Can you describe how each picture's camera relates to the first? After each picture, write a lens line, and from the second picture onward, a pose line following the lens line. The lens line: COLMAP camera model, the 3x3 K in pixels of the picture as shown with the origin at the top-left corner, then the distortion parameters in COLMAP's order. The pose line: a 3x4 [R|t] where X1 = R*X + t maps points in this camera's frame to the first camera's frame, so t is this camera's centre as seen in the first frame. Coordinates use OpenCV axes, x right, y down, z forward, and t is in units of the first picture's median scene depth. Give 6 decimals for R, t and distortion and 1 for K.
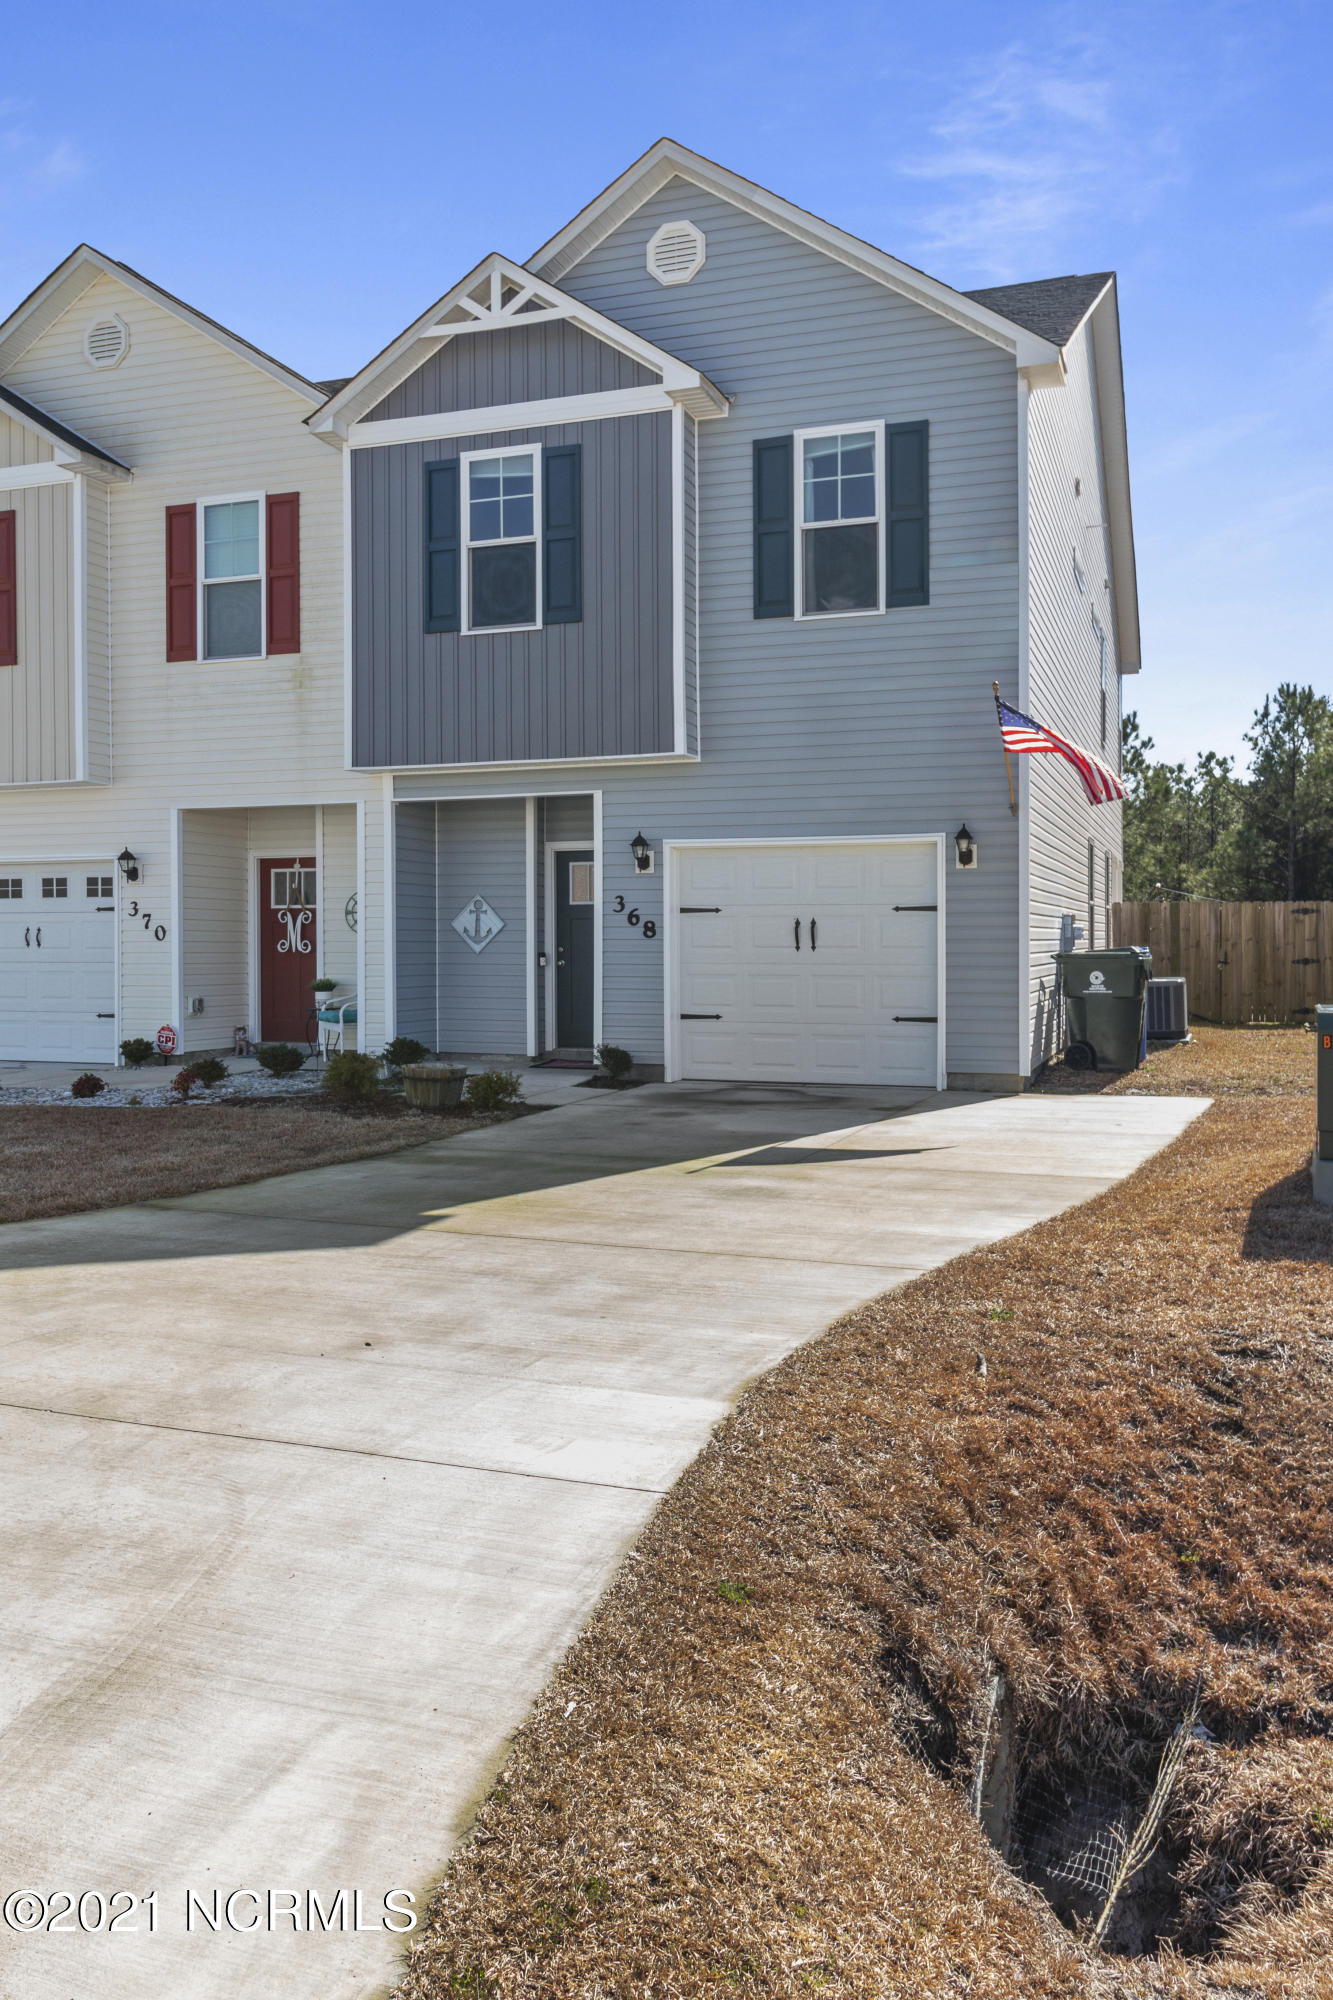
lens RADIAL K [[1528.8, 0, 669.3], [0, 1528.8, 963.1], [0, 0, 1]] dist [0.003684, -0.001178]
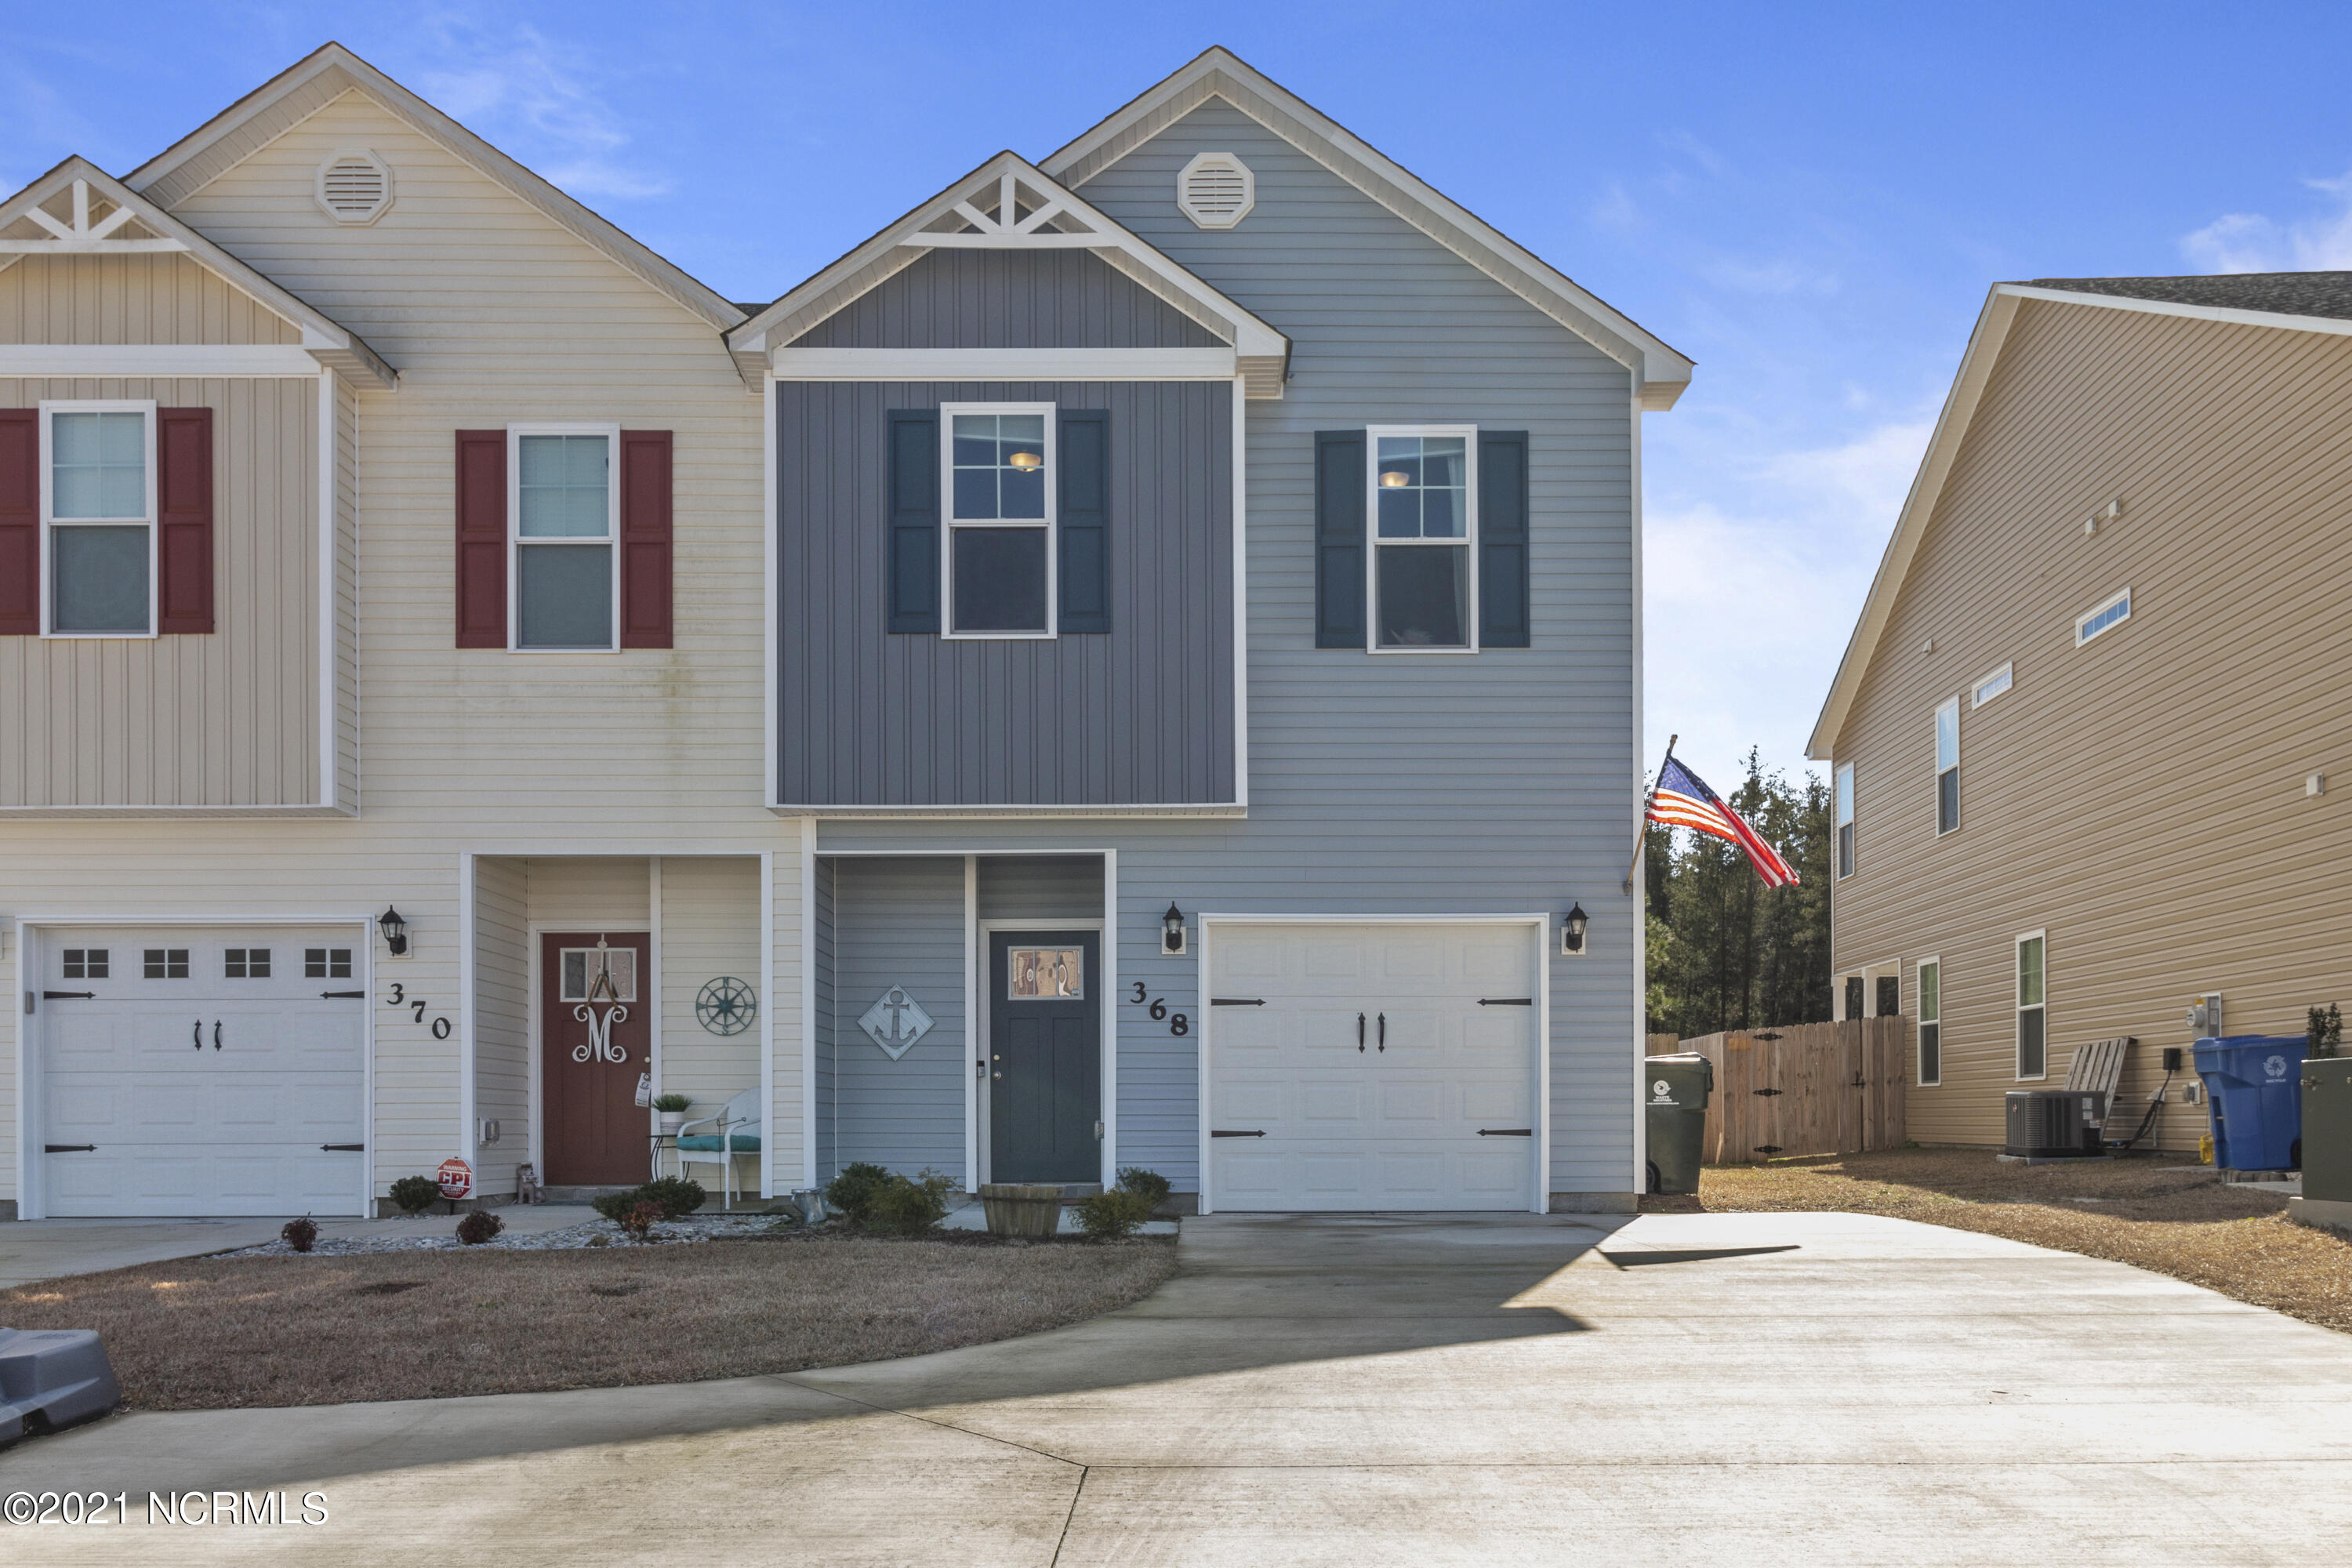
lens RADIAL K [[1797.9, 0, 1177.9], [0, 1797.9, 1113.0], [0, 0, 1]] dist [0.003684, -0.001178]
pose [[0.941479, -0.000112, 0.337070, -0.327654], [0.005015, 0.999894, -0.013675, 0.036587], [-0.337033, 0.014565, 0.941380, 0.113081]]
